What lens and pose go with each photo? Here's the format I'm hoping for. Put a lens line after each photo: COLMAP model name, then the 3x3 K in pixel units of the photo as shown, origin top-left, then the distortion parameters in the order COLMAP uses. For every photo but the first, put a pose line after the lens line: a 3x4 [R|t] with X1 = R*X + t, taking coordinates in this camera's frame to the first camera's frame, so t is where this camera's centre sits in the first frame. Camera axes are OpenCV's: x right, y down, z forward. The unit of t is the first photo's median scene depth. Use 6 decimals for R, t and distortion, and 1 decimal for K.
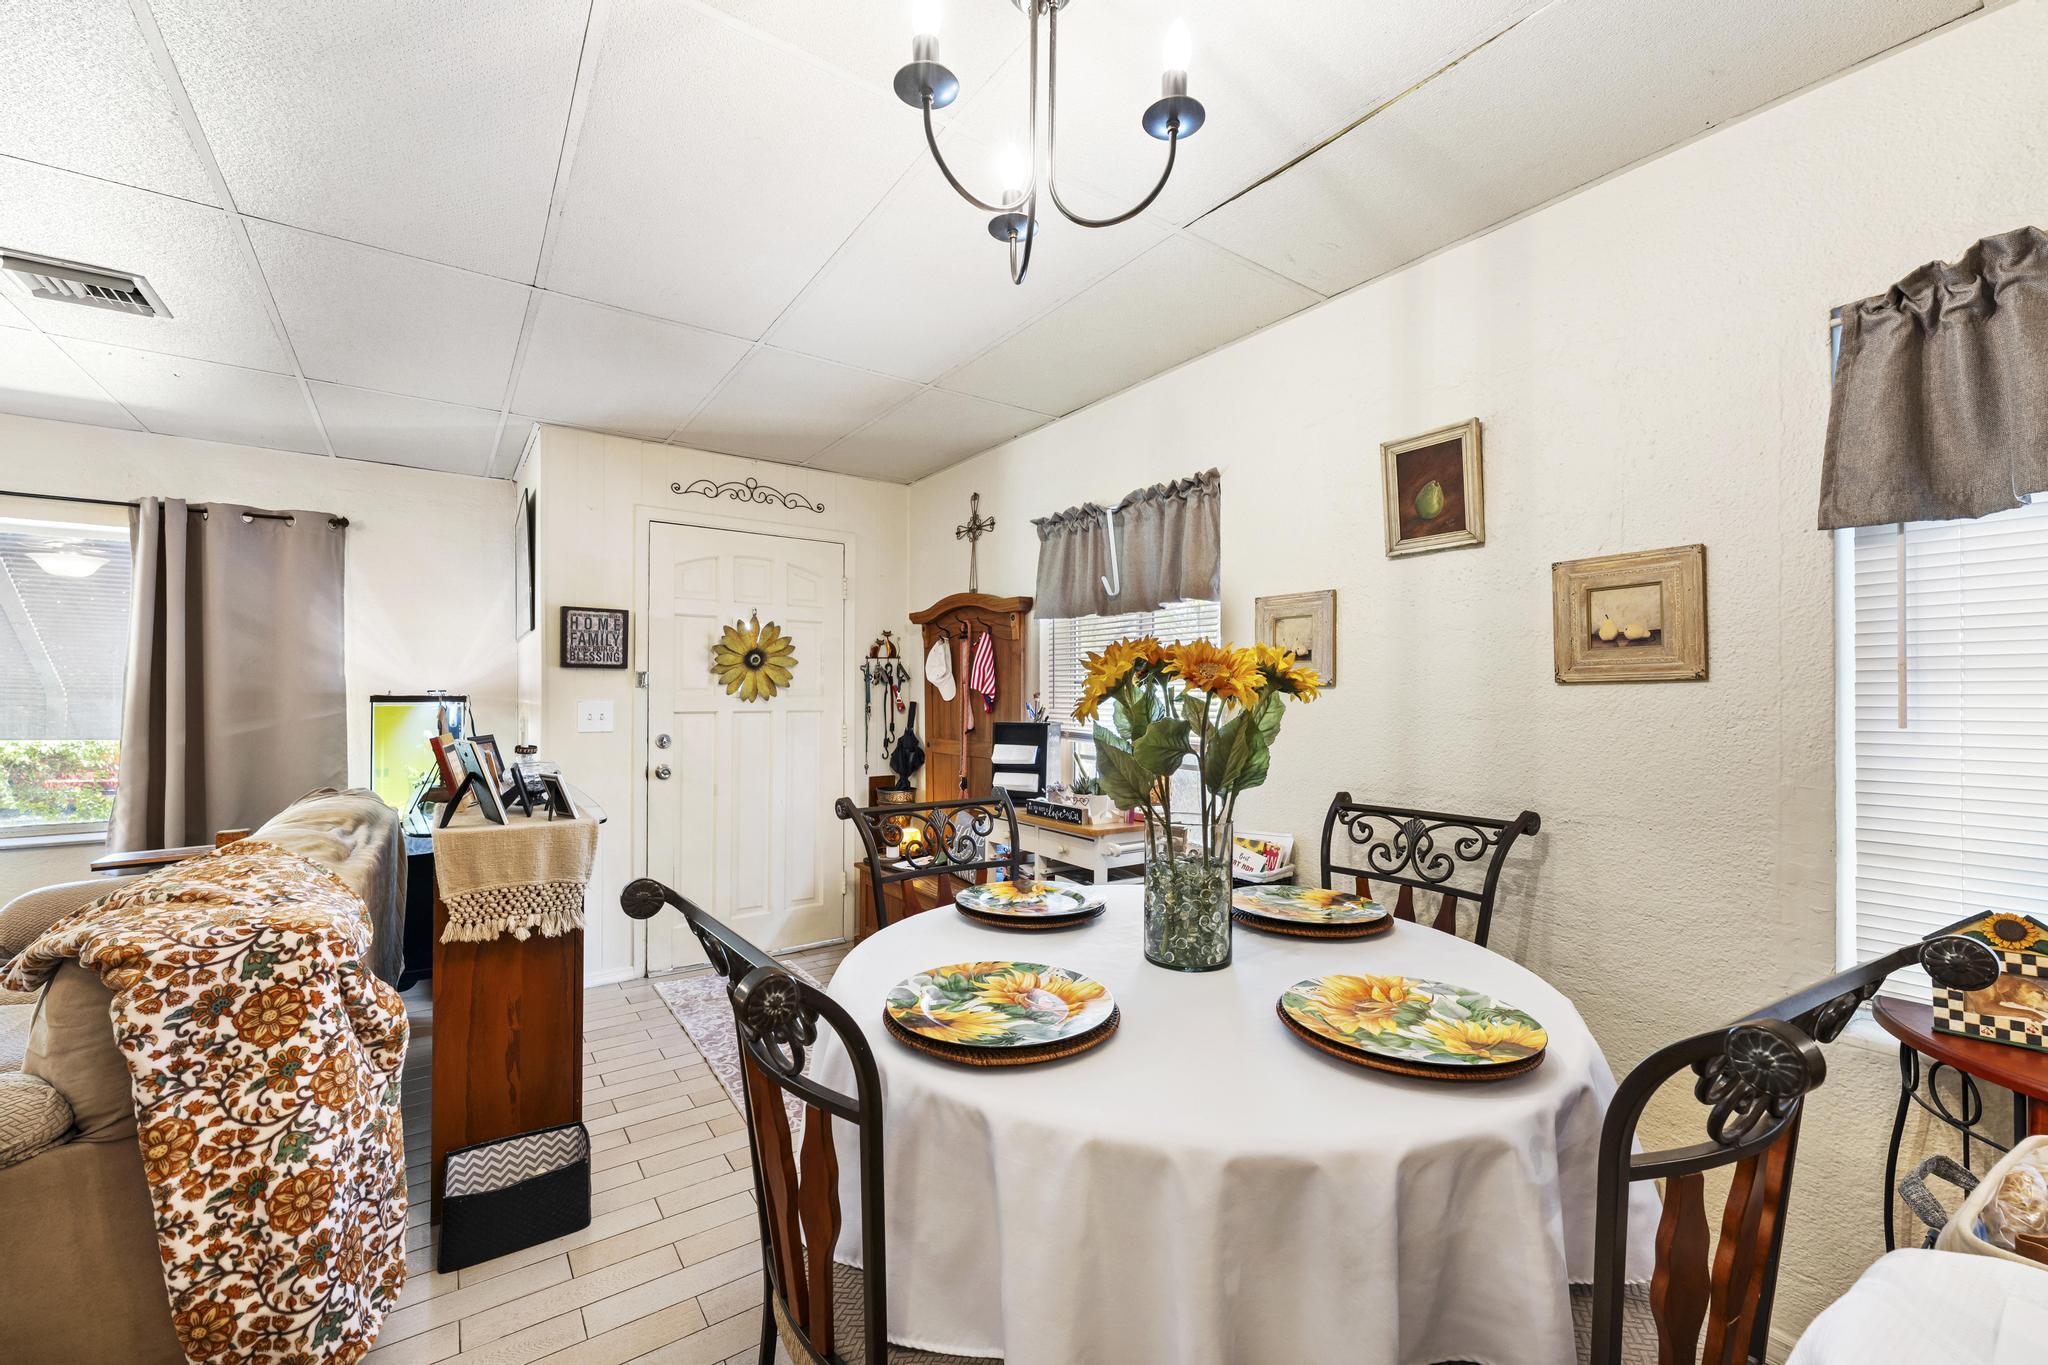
lens RADIAL K [[819.2, 0, 1026.6], [0, 819.2, 691.1], [0, 0, 1]] dist [-0.000513, -0.000342]
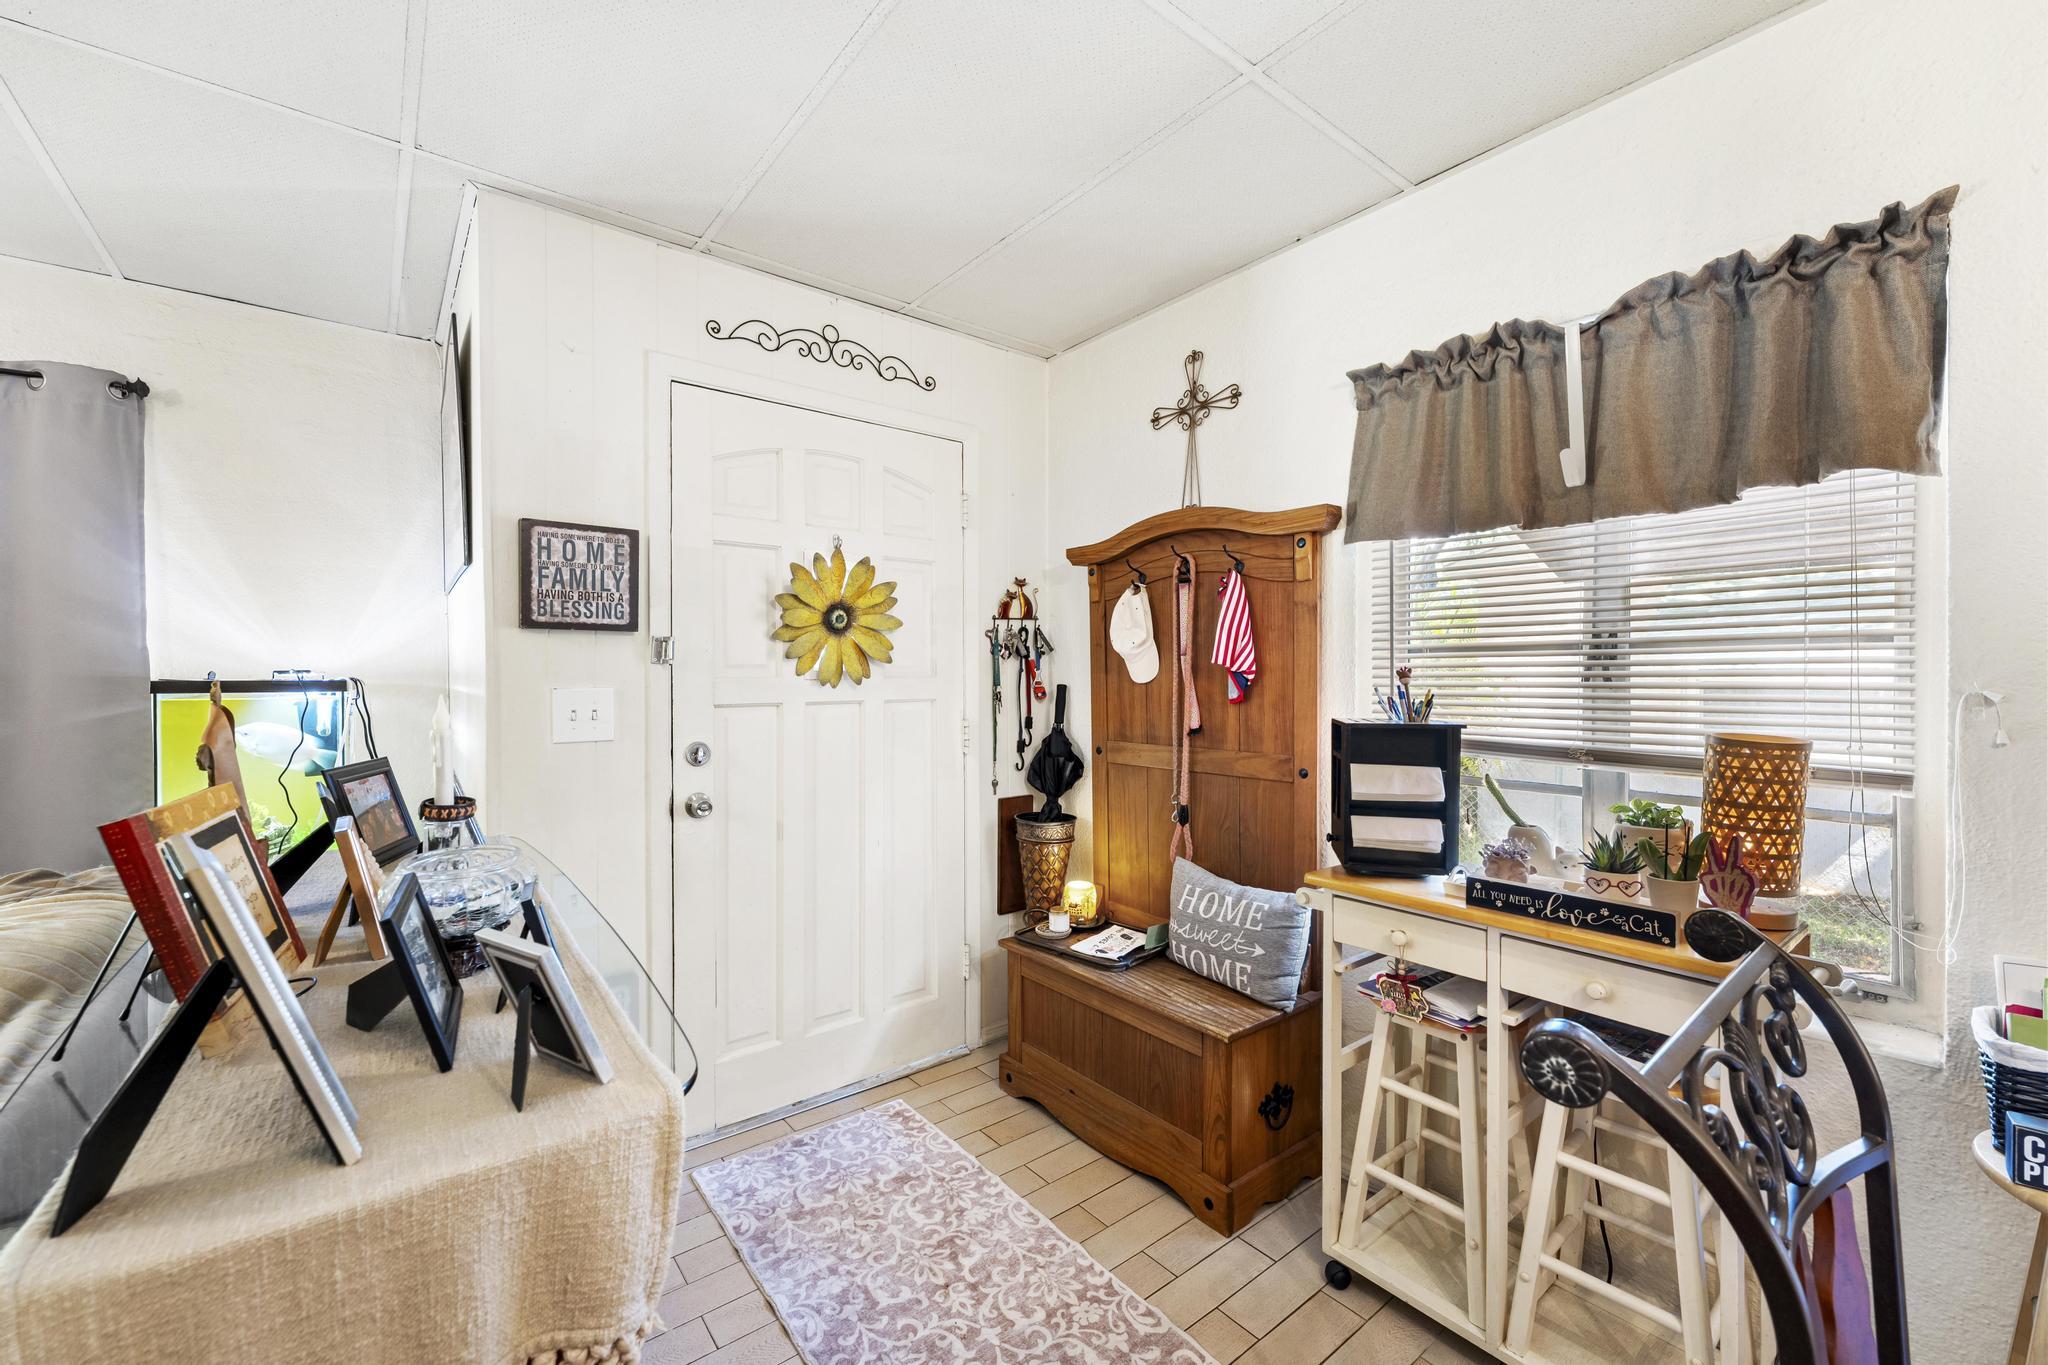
lens RADIAL K [[815.9, 0, 1024.0], [0, 815.9, 682.5], [0, 0, 1]] dist [-0.001552, -0.000391]
pose [[0.998897, -0.005889, 0.046591, -0.229140], [0.005208, 0.999878, 0.014712, 0.001569], [-0.046672, -0.014453, 0.998806, 0.389217]]
